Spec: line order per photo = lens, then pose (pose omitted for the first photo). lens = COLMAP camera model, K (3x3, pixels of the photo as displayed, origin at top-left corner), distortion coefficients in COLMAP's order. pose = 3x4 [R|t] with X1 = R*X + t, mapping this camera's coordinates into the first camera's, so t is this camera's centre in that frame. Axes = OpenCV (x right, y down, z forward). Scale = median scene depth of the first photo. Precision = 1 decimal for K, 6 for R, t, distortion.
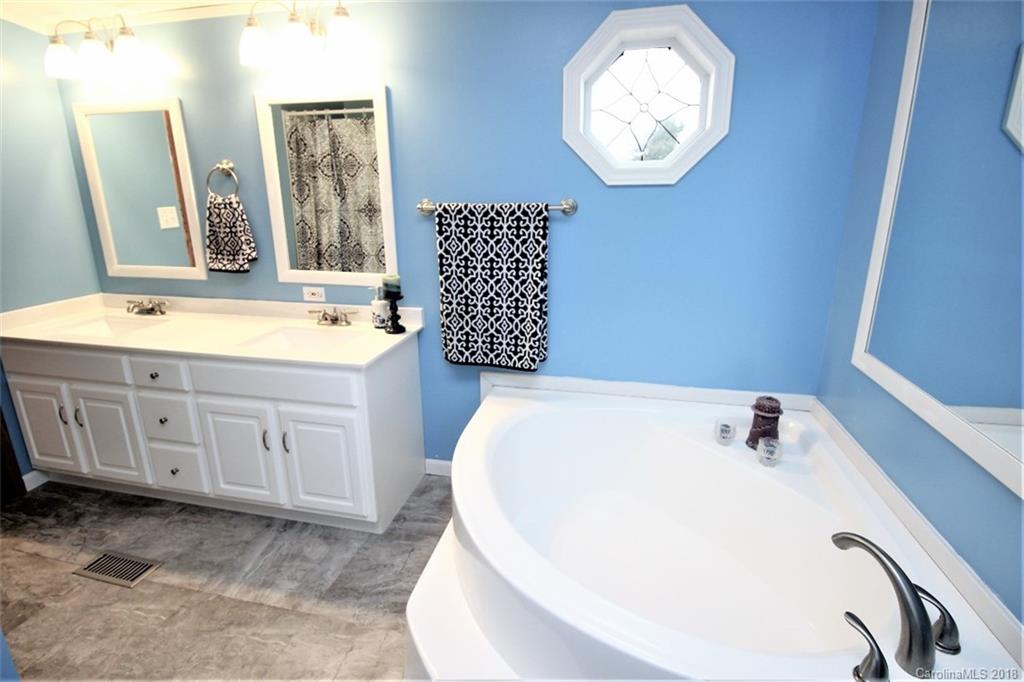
lens RADIAL K [[490.9, 0, 508.0], [0, 490.9, 336.7], [0, 0, 1]] dist [-0.012909, -0.003796]
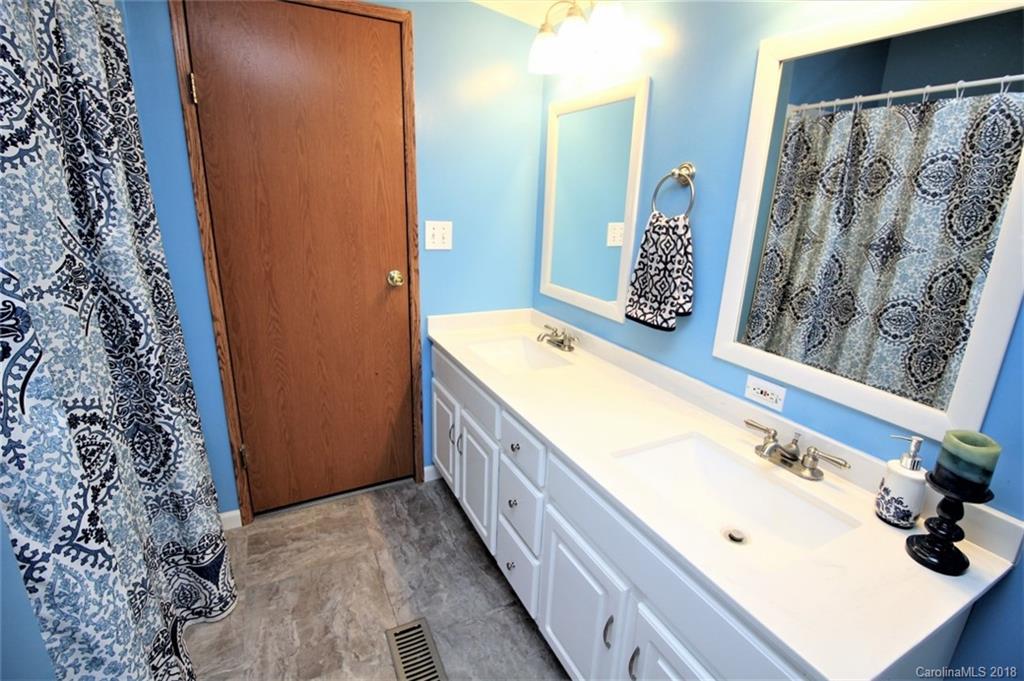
lens RADIAL K [[490.9, 0, 513.2], [0, 490.9, 334.0], [0, 0, 1]] dist [-0.012909, -0.003796]
pose [[0.646718, 0.228102, -0.727822, -0.170906], [-0.254417, 0.964097, 0.076085, -0.112444], [0.719046, 0.135965, 0.681532, 0.359091]]
